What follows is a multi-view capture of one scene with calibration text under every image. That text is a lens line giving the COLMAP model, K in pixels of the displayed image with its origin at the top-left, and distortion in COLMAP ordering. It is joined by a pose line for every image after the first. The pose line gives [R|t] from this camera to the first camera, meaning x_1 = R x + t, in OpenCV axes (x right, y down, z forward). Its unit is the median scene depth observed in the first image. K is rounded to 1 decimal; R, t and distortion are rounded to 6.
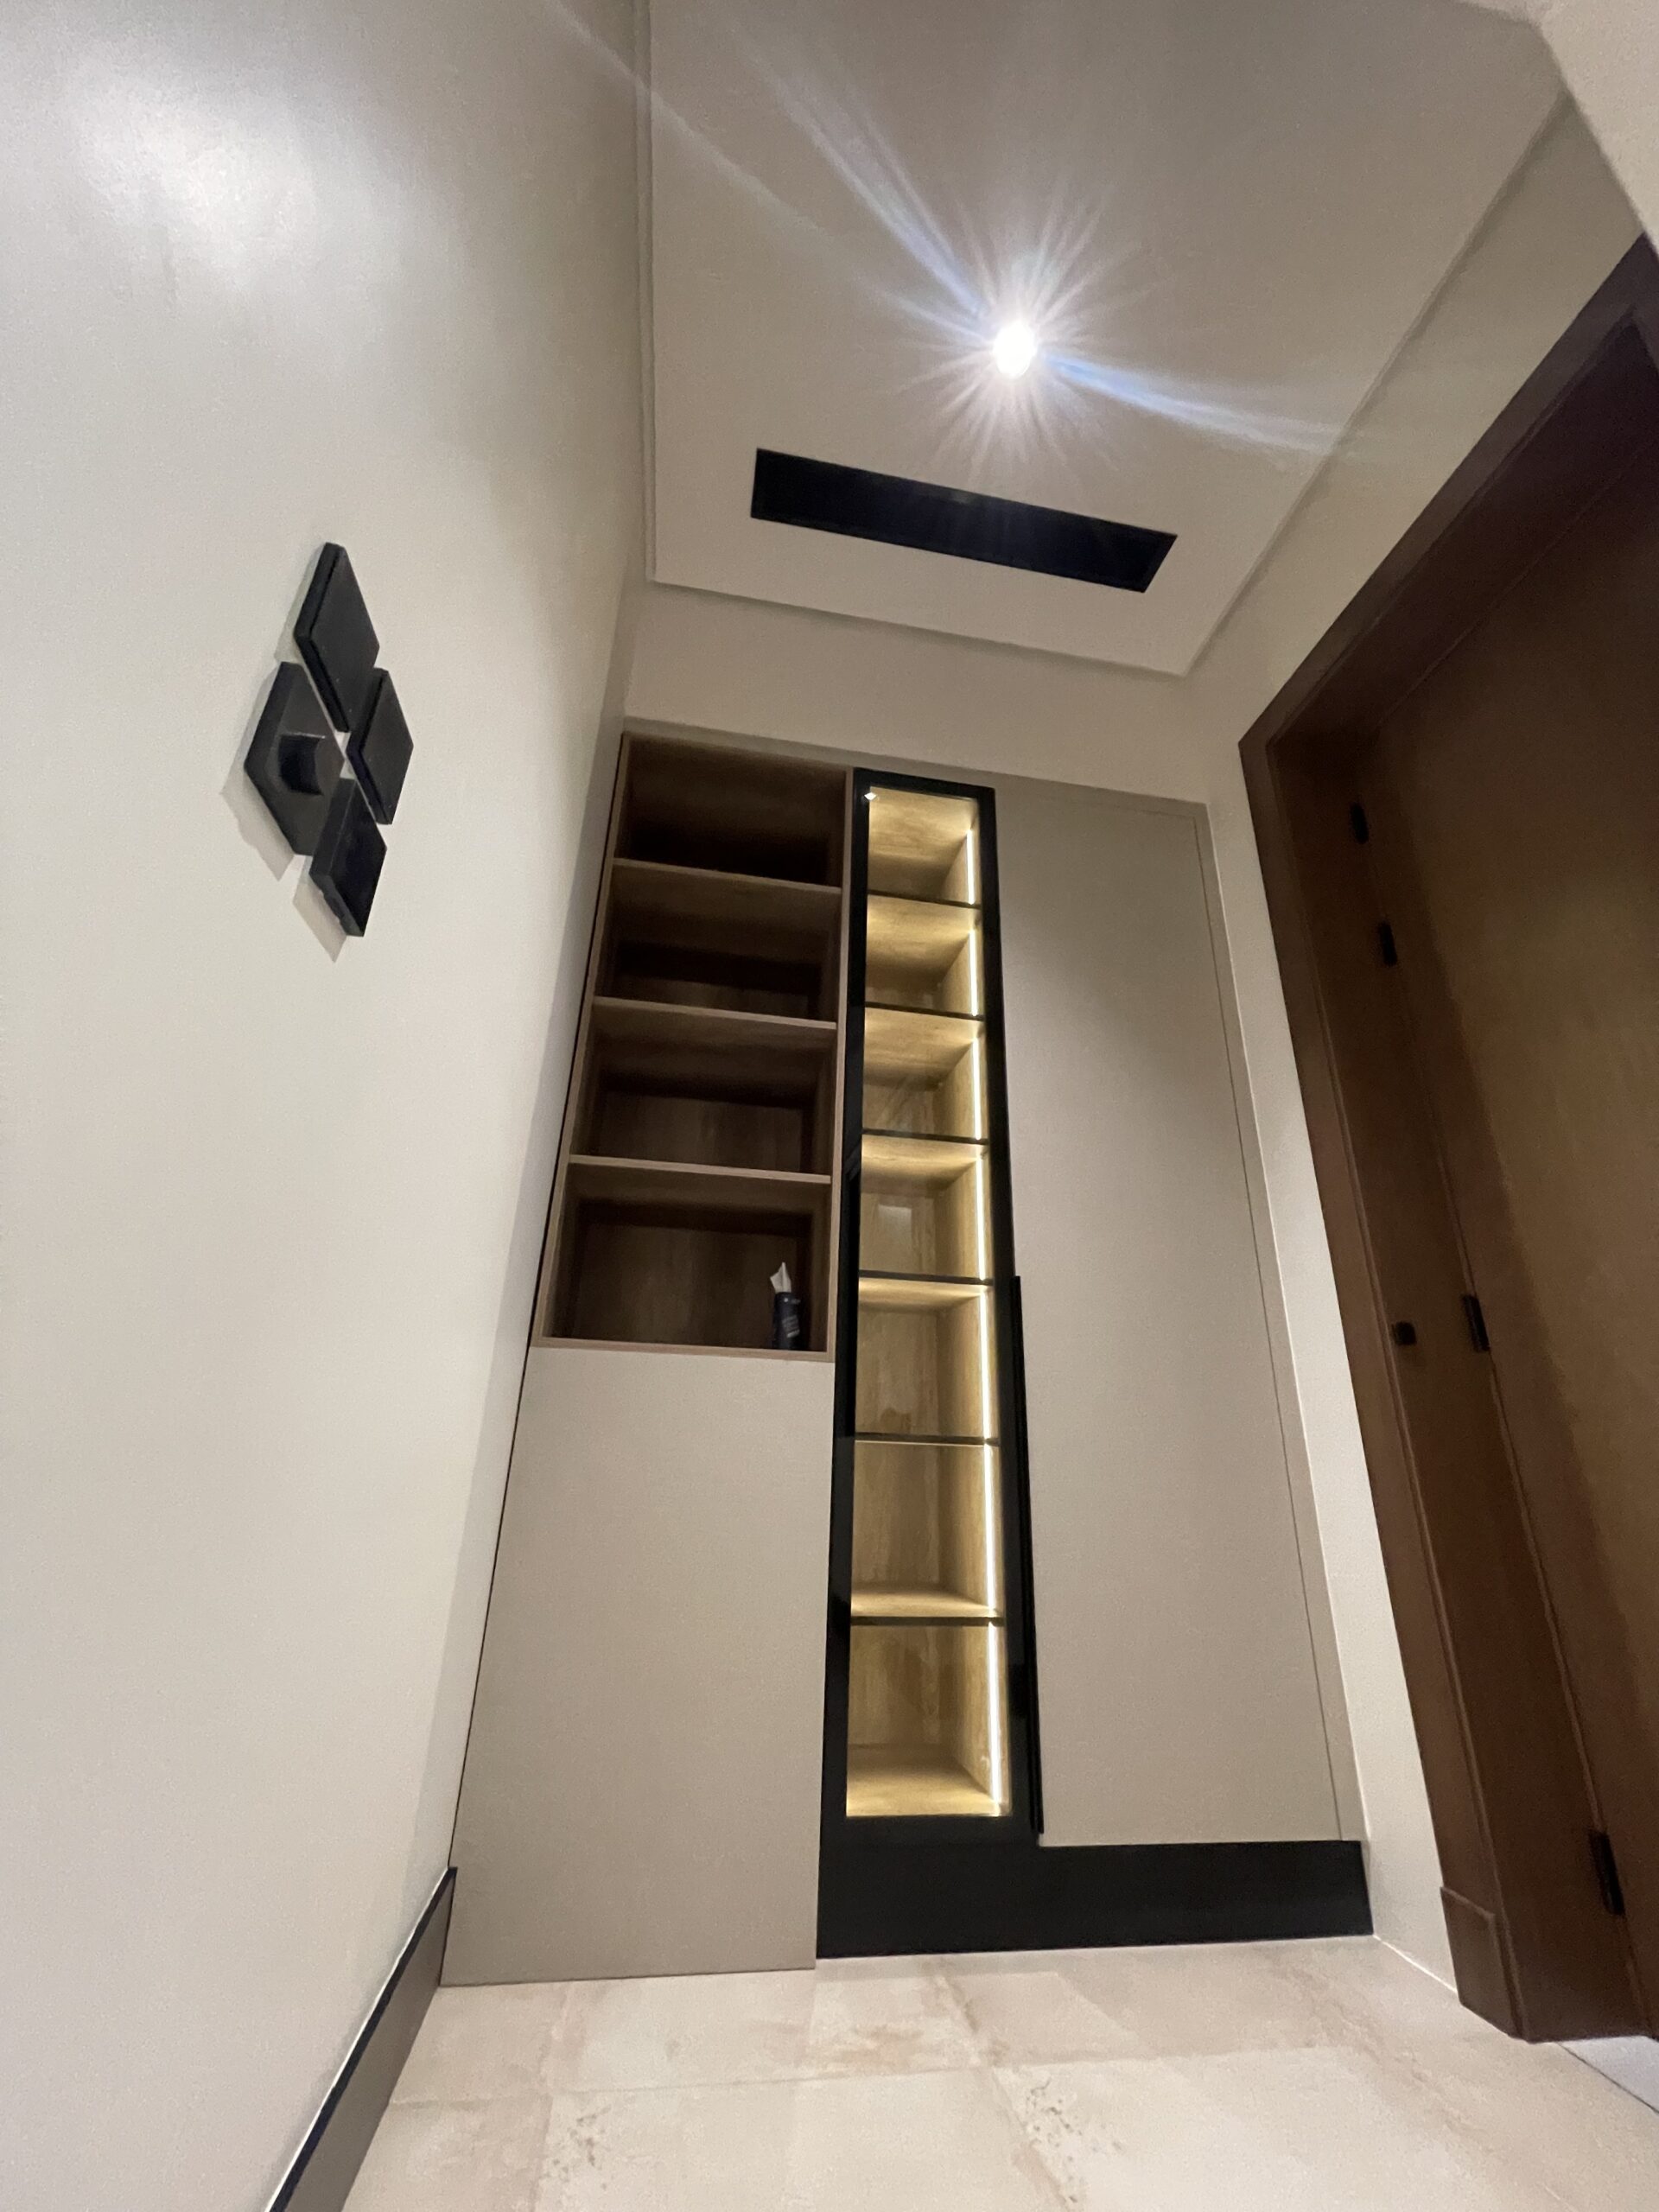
lens RADIAL K [[900.4, 0, 830.6], [0, 900.4, 1089.1], [0, 0, 1]] dist [0.002012, -0.002680]
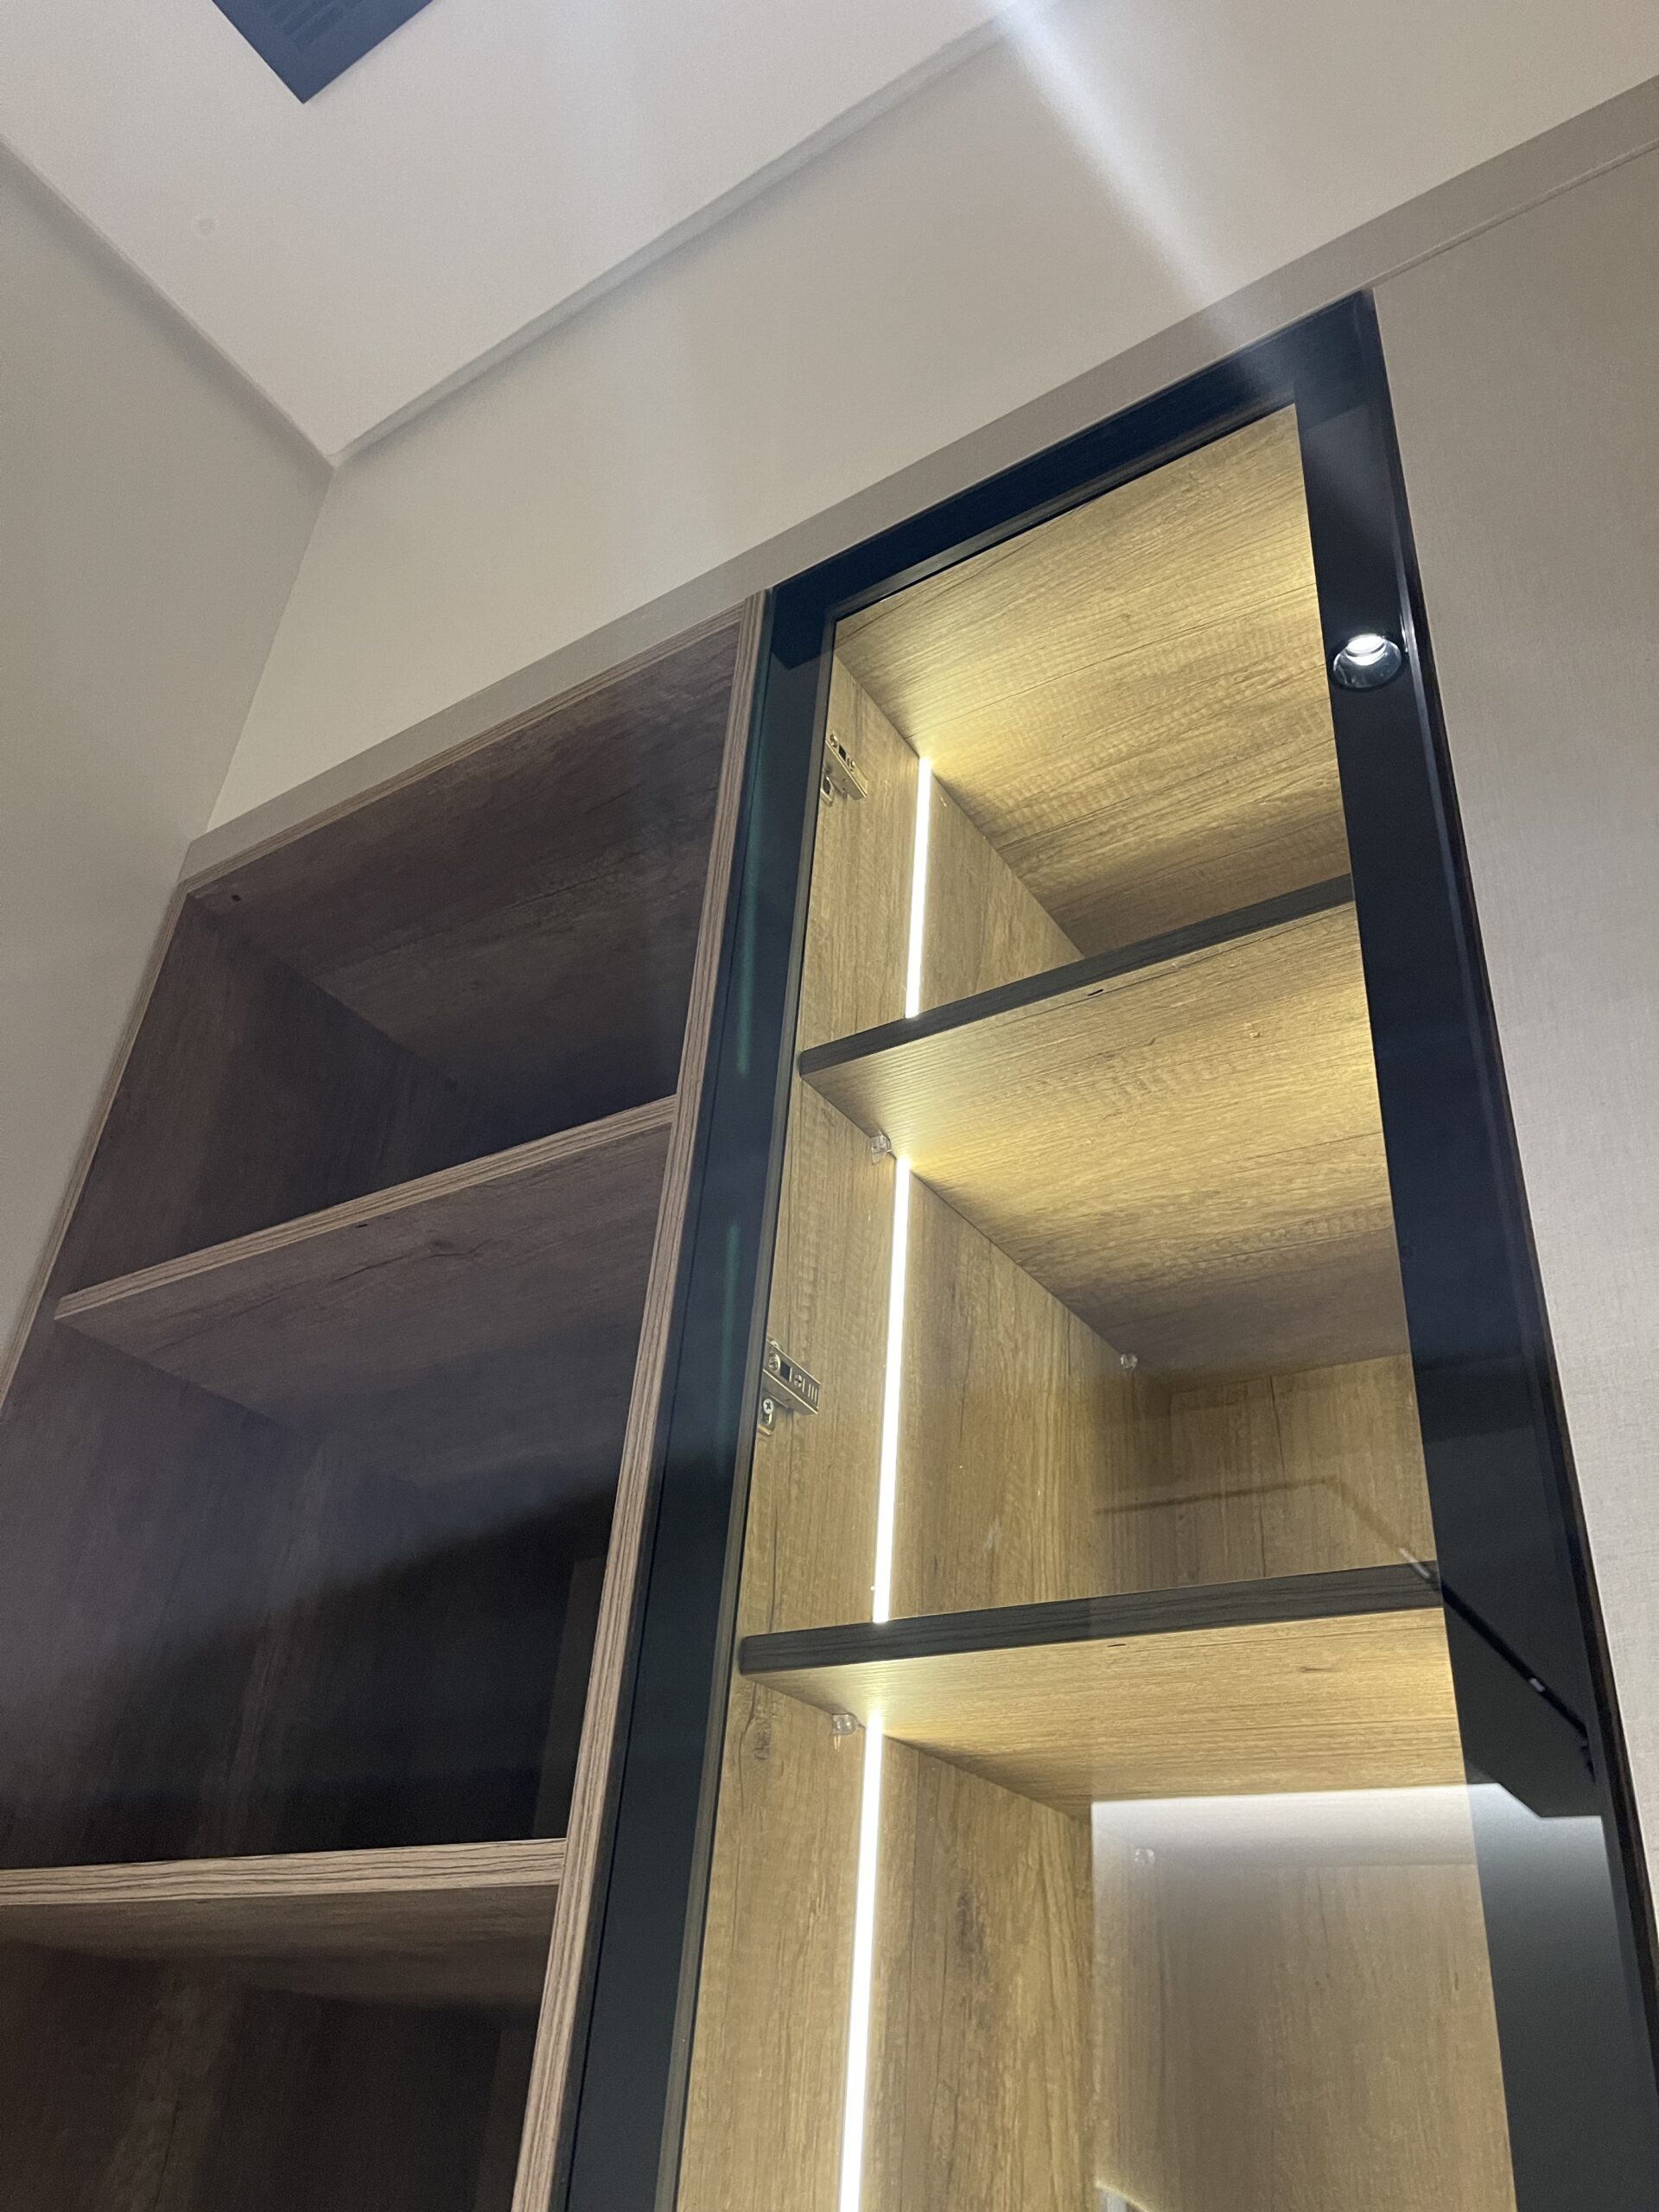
lens RADIAL K [[1674.8, 0, 829.5], [0, 1674.8, 1106.0], [0, 0, 1]] dist [0.089322, -0.130101]
pose [[0.721062, -0.361399, -0.591152, 0.394244], [0.219128, 0.928346, -0.300259, -0.130459], [0.657307, 0.086967, 0.748588, 1.036407]]
